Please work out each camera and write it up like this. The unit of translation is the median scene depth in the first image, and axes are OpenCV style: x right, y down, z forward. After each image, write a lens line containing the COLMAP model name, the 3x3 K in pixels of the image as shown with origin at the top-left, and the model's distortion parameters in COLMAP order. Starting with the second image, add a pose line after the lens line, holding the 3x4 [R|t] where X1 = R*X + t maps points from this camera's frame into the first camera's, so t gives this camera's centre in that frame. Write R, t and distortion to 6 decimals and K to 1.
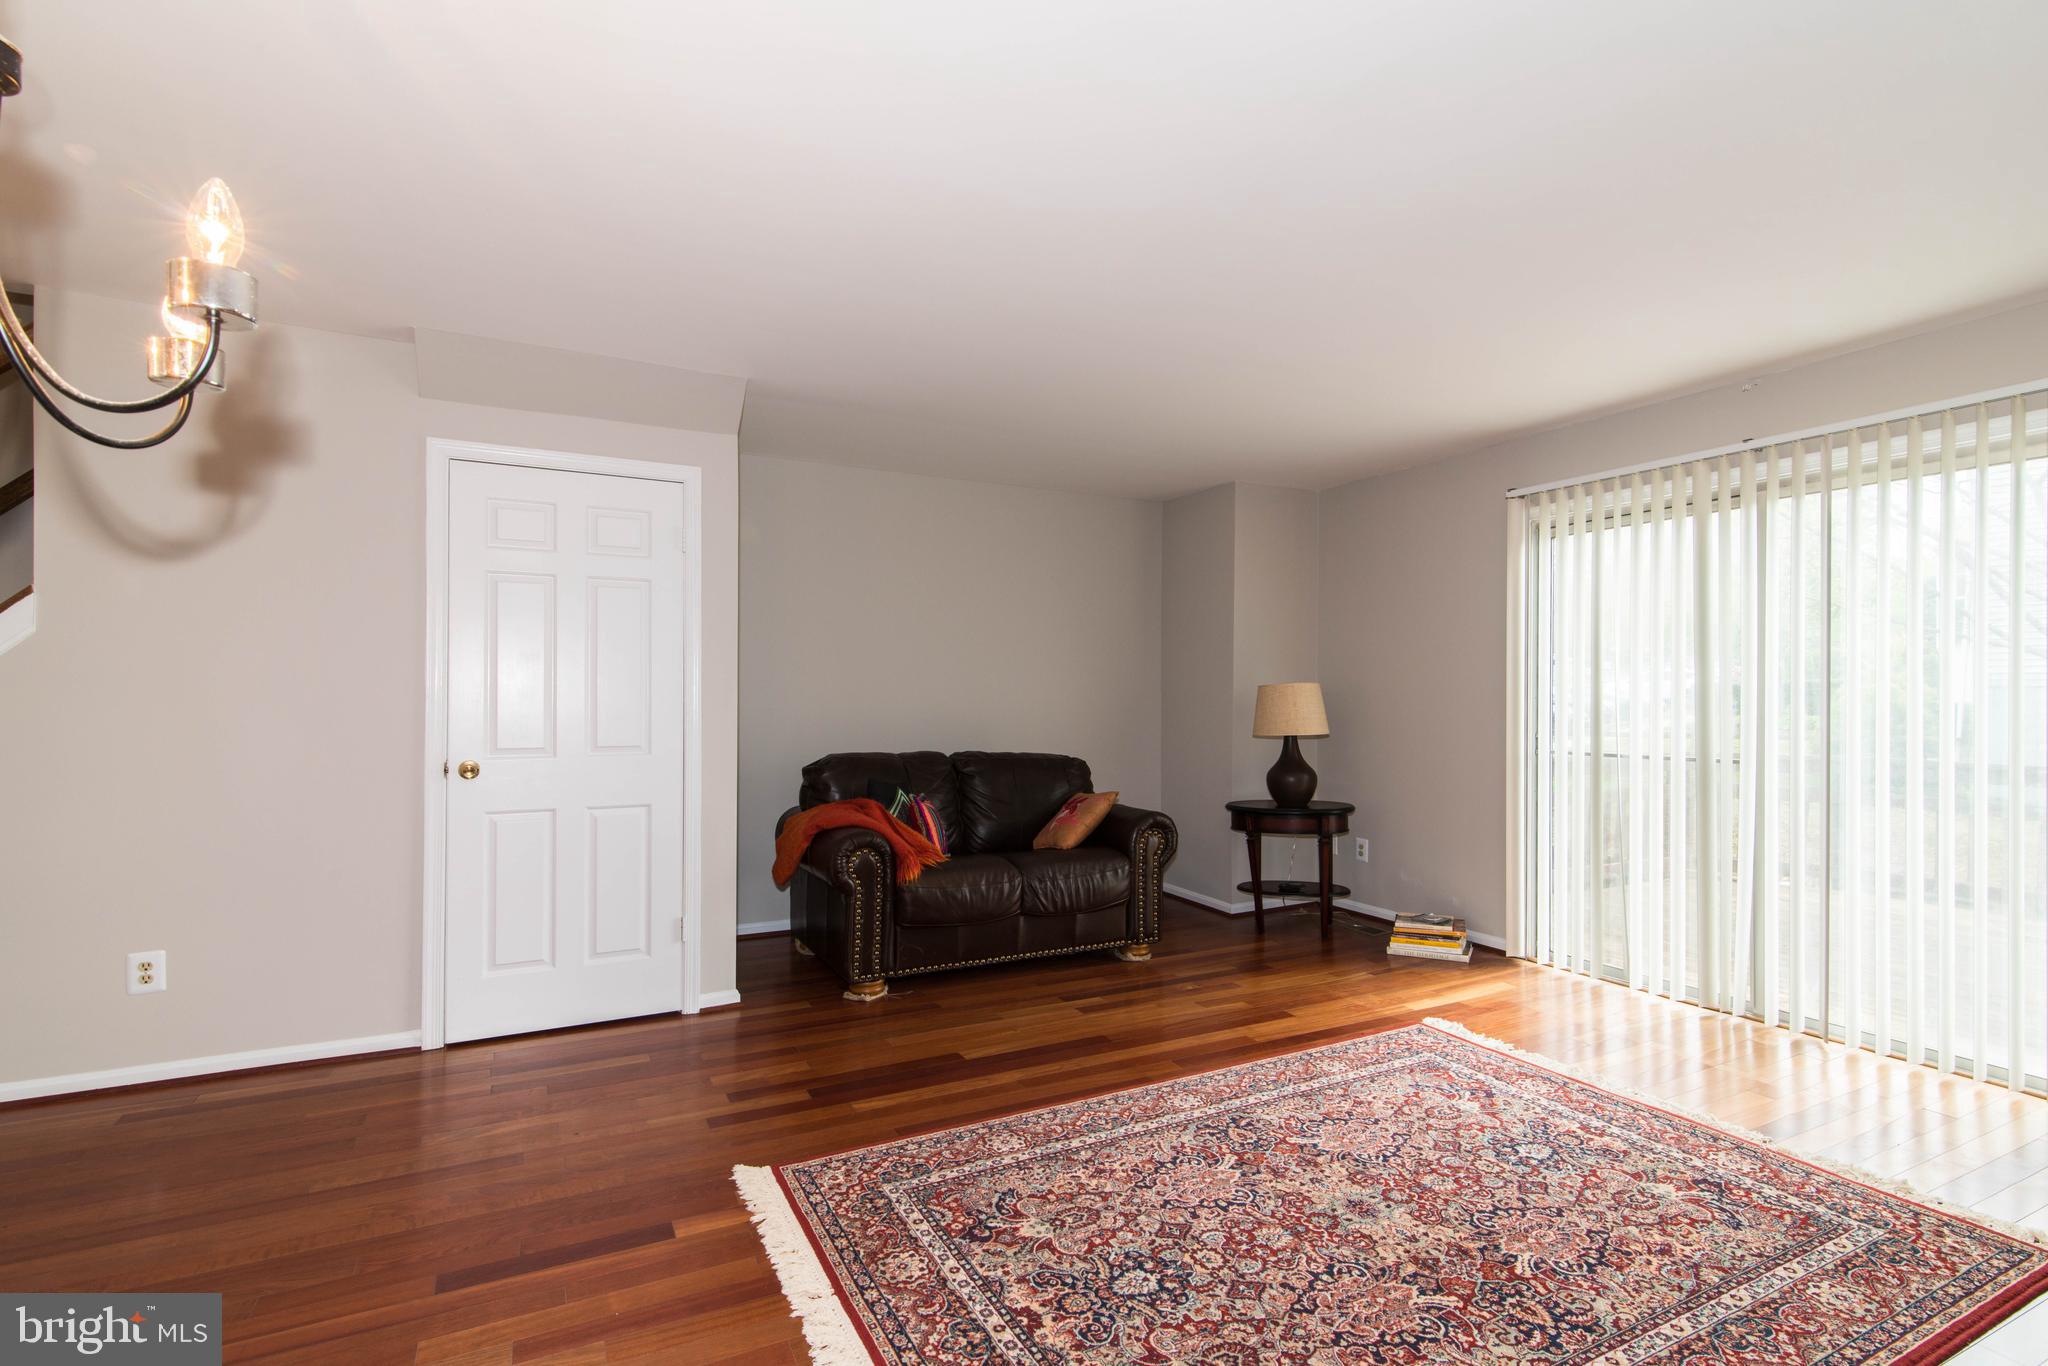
lens RADIAL K [[916.9, 0, 1016.2], [0, 916.9, 692.1], [0, 0, 1]] dist [0.027106, -0.000219]
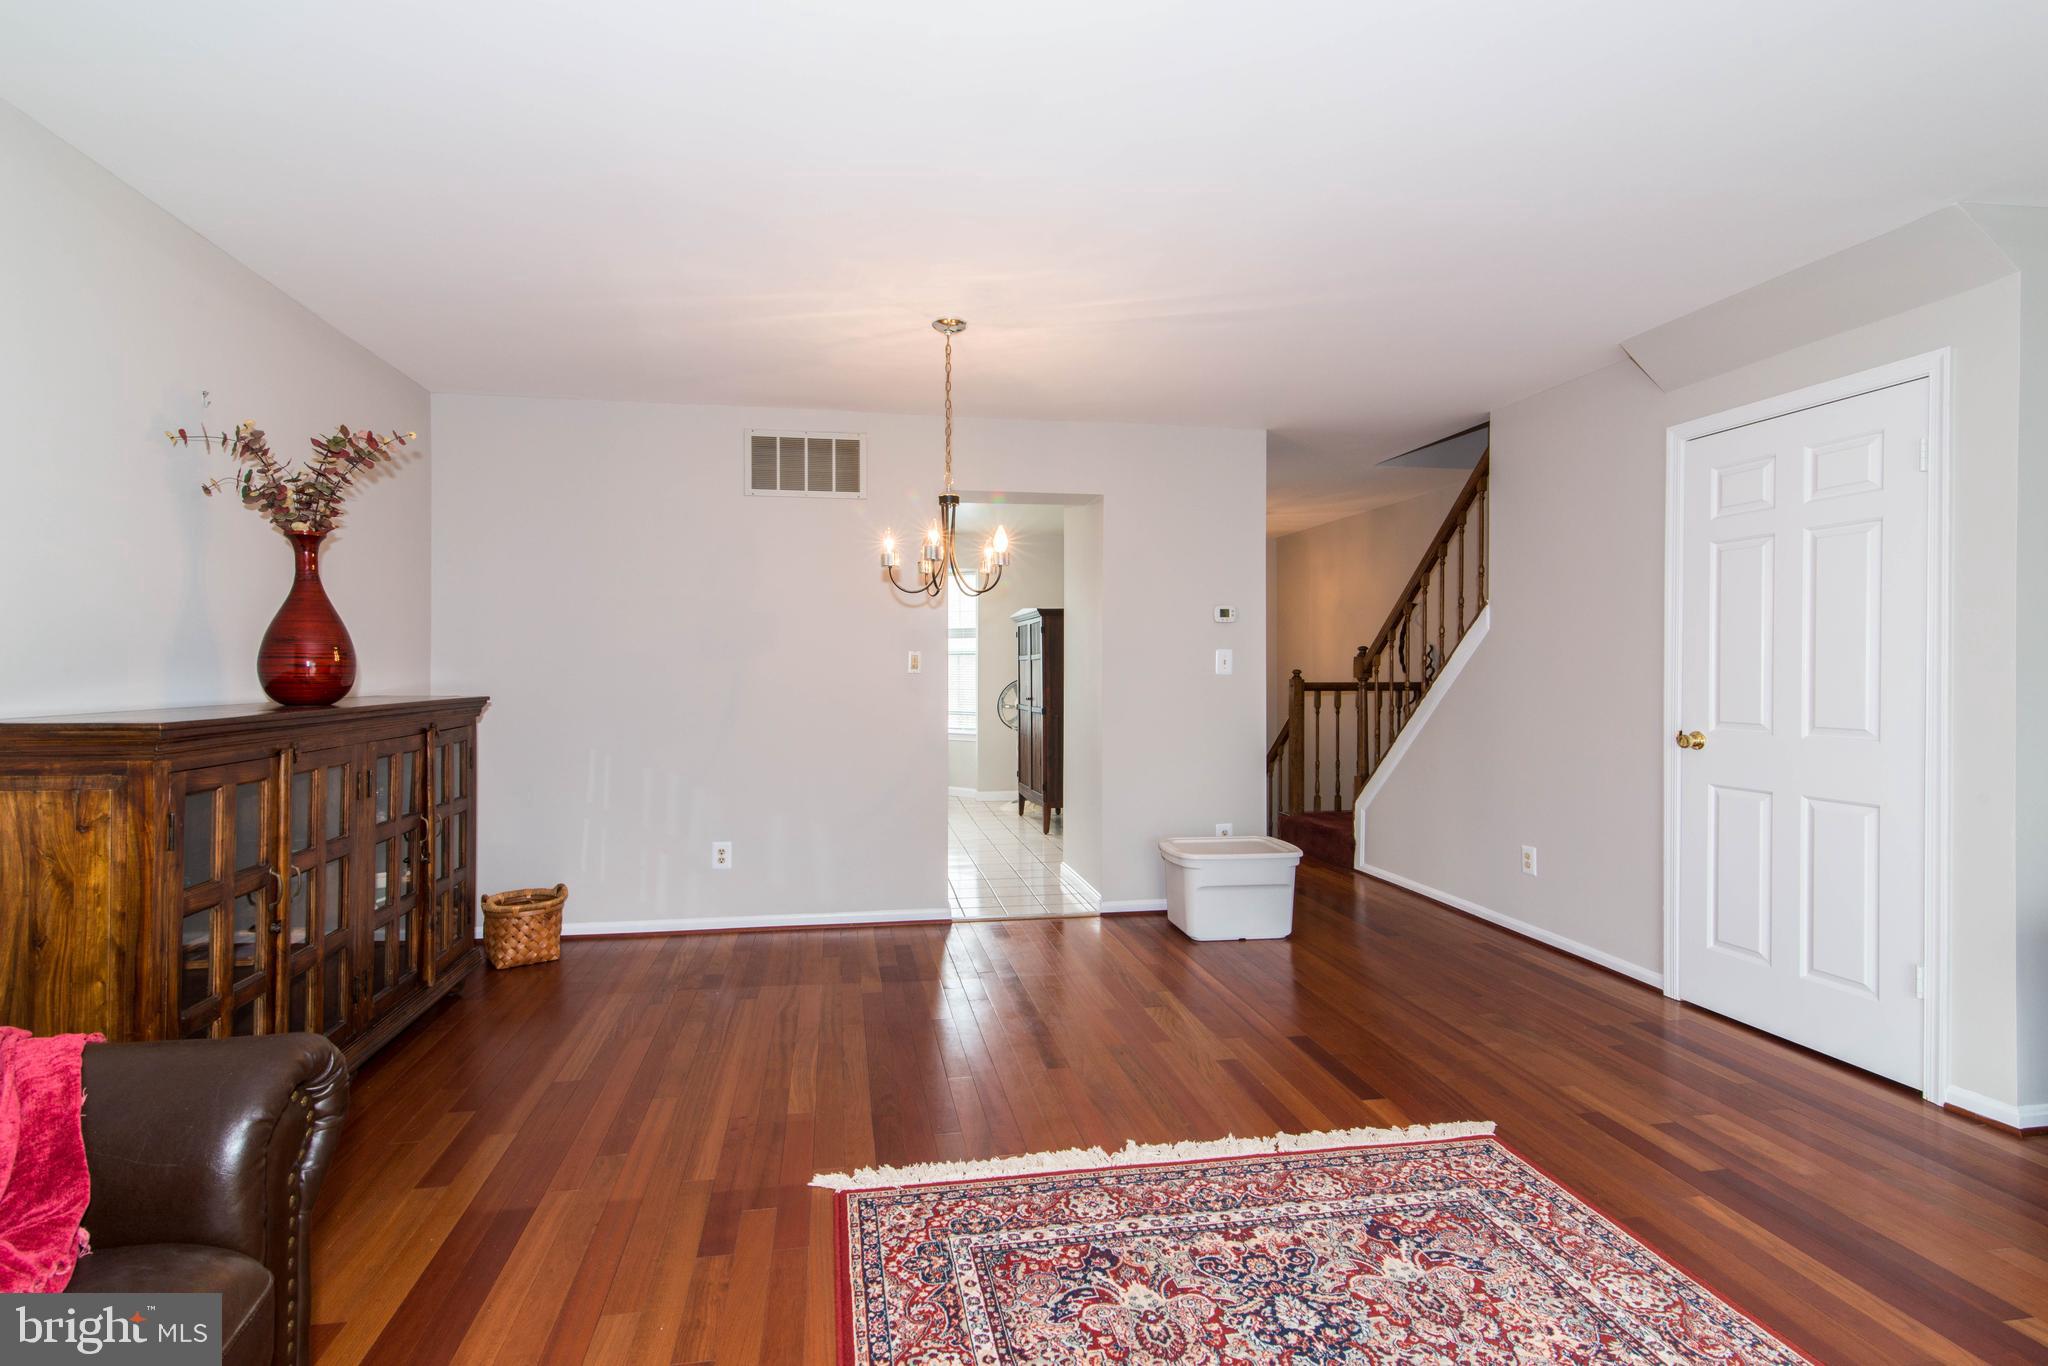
lens RADIAL K [[938.5, 0, 1025.3], [0, 938.5, 676.7], [0, 0, 1]] dist [-0.001208, -0.000126]
pose [[-0.248064, -0.000199, -0.968744, 0.892548], [0.004104, 0.999991, -0.001256, 0.018390], [0.968735, -0.004287, -0.248061, 0.811942]]
